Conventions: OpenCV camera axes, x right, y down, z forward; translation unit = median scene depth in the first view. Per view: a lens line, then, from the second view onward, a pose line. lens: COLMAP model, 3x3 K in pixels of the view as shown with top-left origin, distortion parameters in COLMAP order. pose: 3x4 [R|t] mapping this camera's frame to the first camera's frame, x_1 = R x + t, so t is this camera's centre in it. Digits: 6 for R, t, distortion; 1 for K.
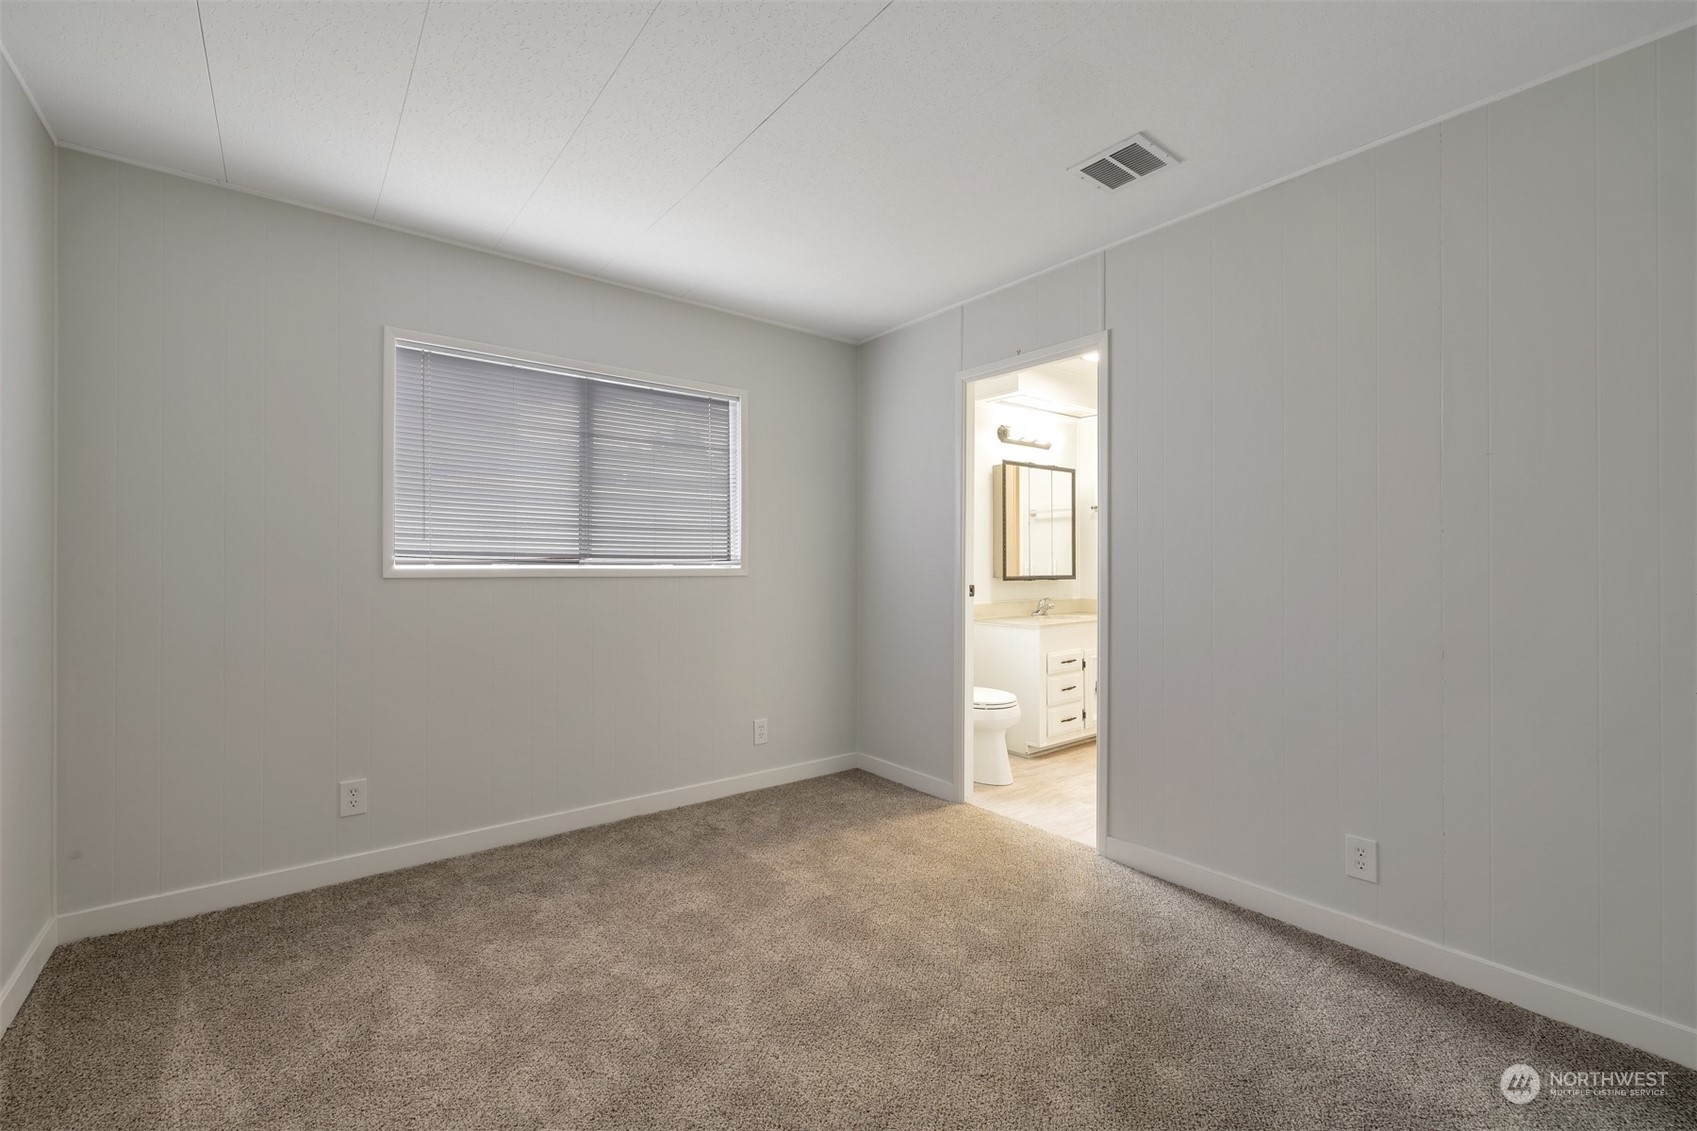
lens RADIAL K [[736.4, 0, 857.5], [0, 736.4, 556.0], [0, 0, 1]] dist [0.001939, -0.000132]
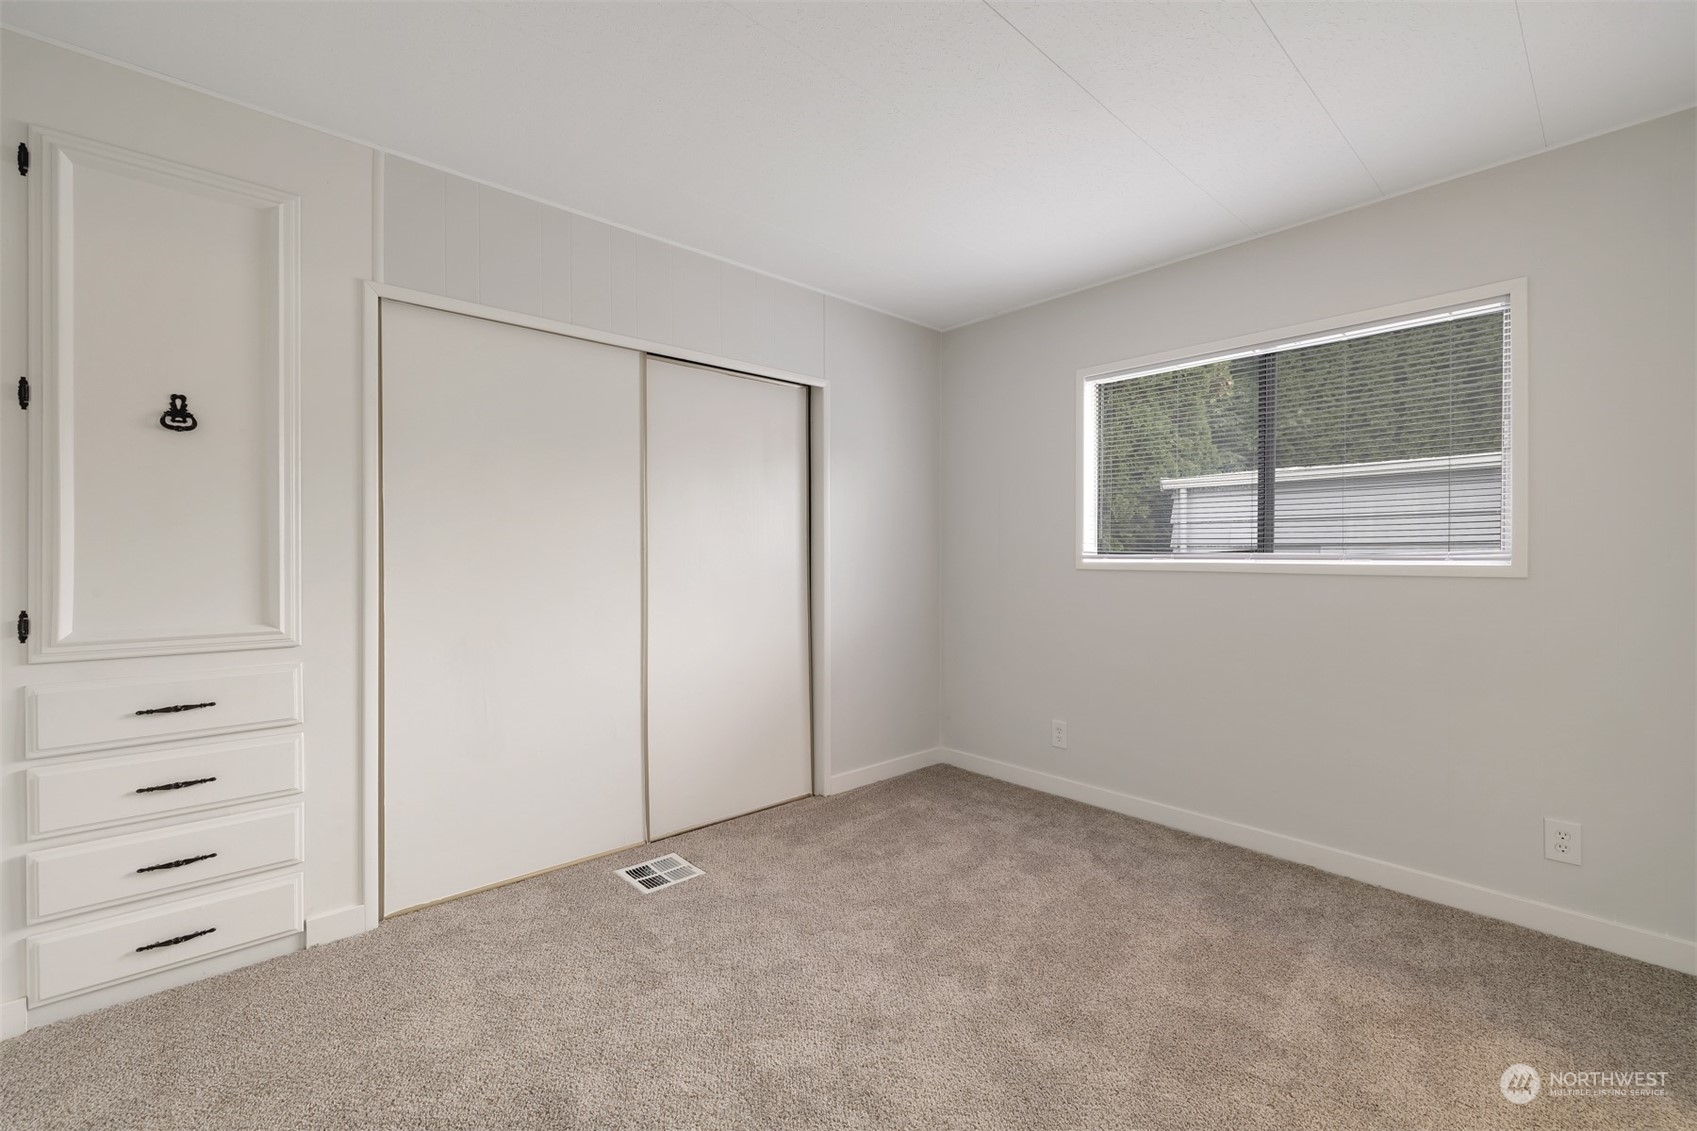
lens RADIAL K [[736.4, 0, 851.0], [0, 736.4, 564.9], [0, 0, 1]] dist [0.001939, -0.000132]
pose [[0.037502, 0.007627, -0.999267, 0.601331], [0.007247, 0.999943, 0.007904, 0.009538], [0.999270, -0.007539, 0.037445, 0.557974]]
